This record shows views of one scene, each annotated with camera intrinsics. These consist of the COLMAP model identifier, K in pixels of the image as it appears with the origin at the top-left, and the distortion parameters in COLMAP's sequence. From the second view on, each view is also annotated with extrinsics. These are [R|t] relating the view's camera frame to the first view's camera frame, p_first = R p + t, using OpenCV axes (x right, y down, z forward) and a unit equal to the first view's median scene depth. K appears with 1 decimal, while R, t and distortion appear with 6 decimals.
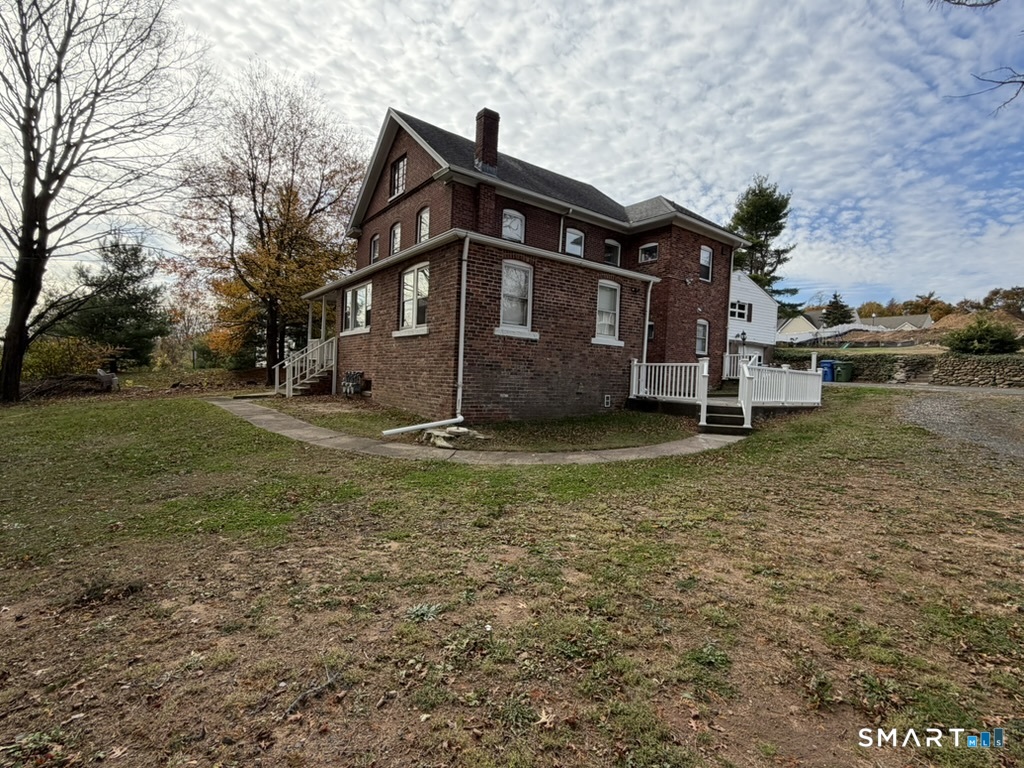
lens RADIAL K [[481.1, 0, 514.6], [0, 481.1, 388.2], [0, 0, 1]] dist [0.000272, 0.000028]
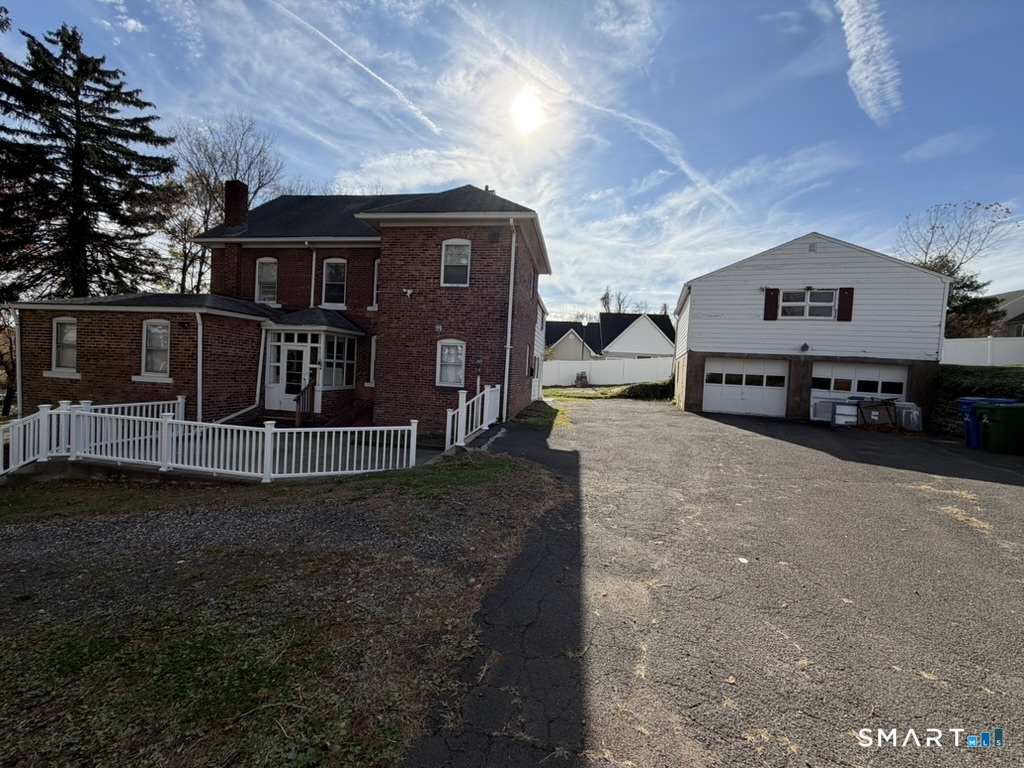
lens RADIAL K [[410.6, 0, 511.1], [0, 410.6, 381.8], [0, 0, 1]] dist [-0.001791, 0.001074]
pose [[0.686413, 0.014836, -0.727061, 0.898959], [-0.040123, 0.999042, -0.017494, -0.070129], [0.726105, 0.041180, 0.686350, 0.632100]]
